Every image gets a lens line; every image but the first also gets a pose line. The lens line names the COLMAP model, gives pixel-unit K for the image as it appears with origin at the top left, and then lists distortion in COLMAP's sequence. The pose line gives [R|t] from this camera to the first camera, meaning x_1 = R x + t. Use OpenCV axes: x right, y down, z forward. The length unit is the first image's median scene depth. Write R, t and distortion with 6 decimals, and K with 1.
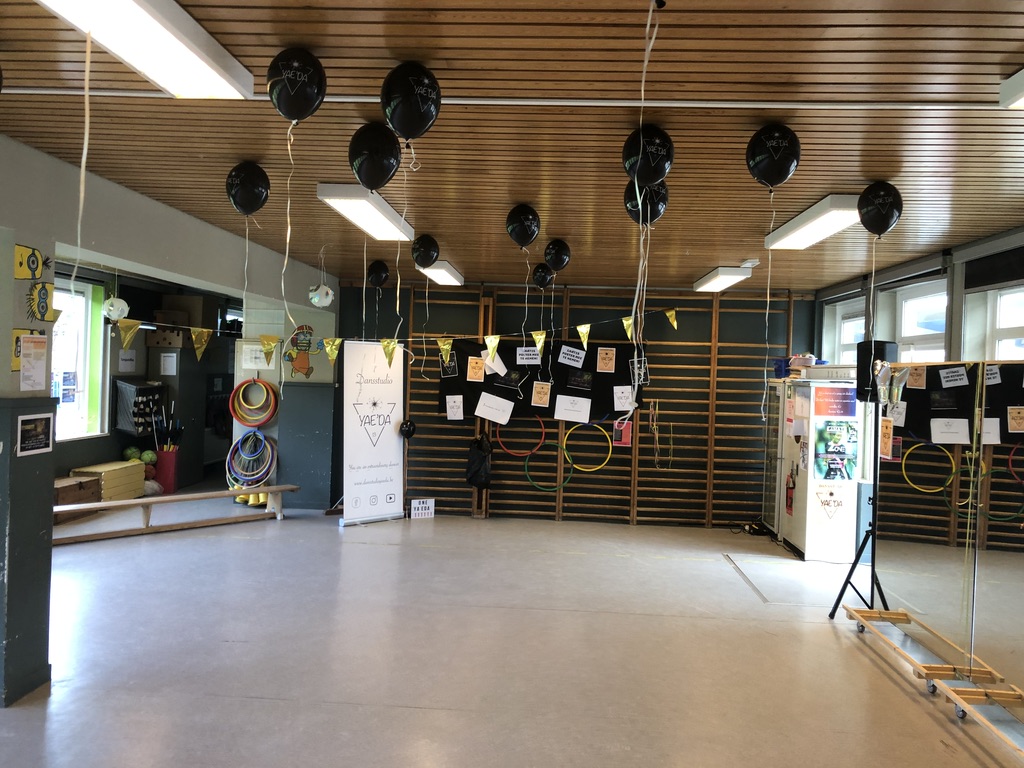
lens RADIAL K [[836.7, 0, 507.7], [0, 836.7, 368.2], [0, 0, 1]] dist [0.055173, -0.052260]
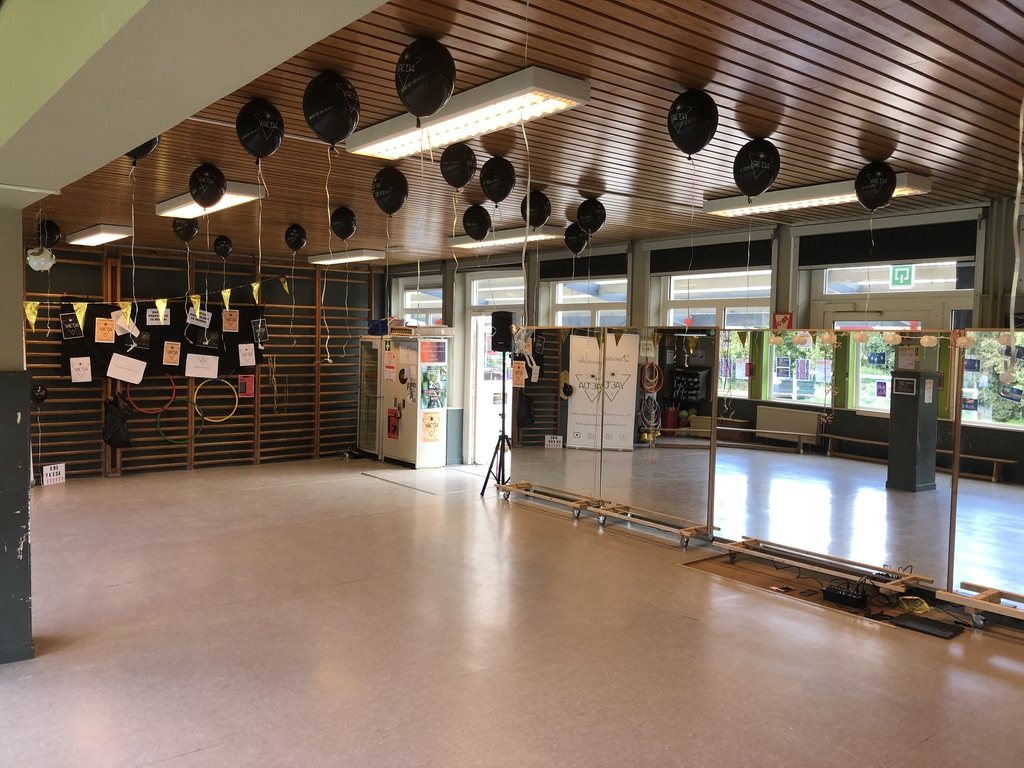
lens RADIAL K [[839.7, 0, 508.1], [0, 839.7, 376.5], [0, 0, 1]] dist [0.058430, -0.051407]
pose [[0.739362, -0.049207, 0.671507, -0.390294], [0.003748, 0.997611, 0.068976, -0.012944], [-0.673297, -0.048481, 0.737781, -0.084364]]
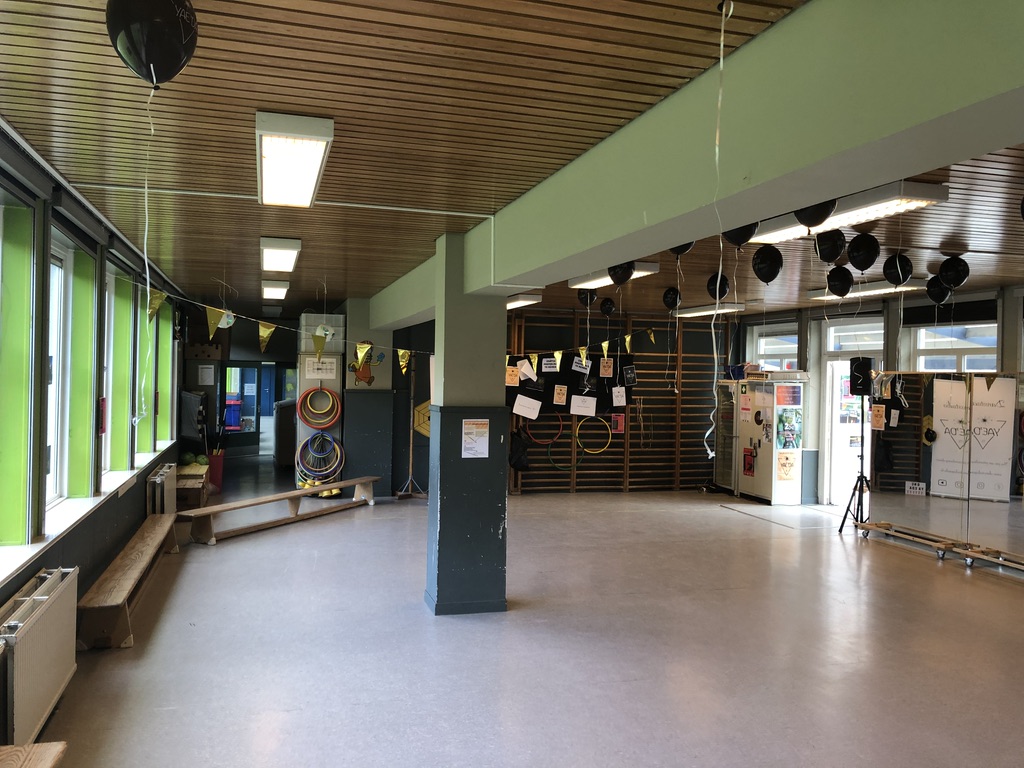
lens RADIAL K [[840.7, 0, 513.8], [0, 840.7, 374.7], [0, 0, 1]] dist [0.053878, -0.050023]
pose [[0.938560, -0.014894, 0.344796, -0.498338], [0.010892, 0.999849, 0.013540, -0.018912], [-0.344945, -0.008952, 0.938580, -0.188930]]
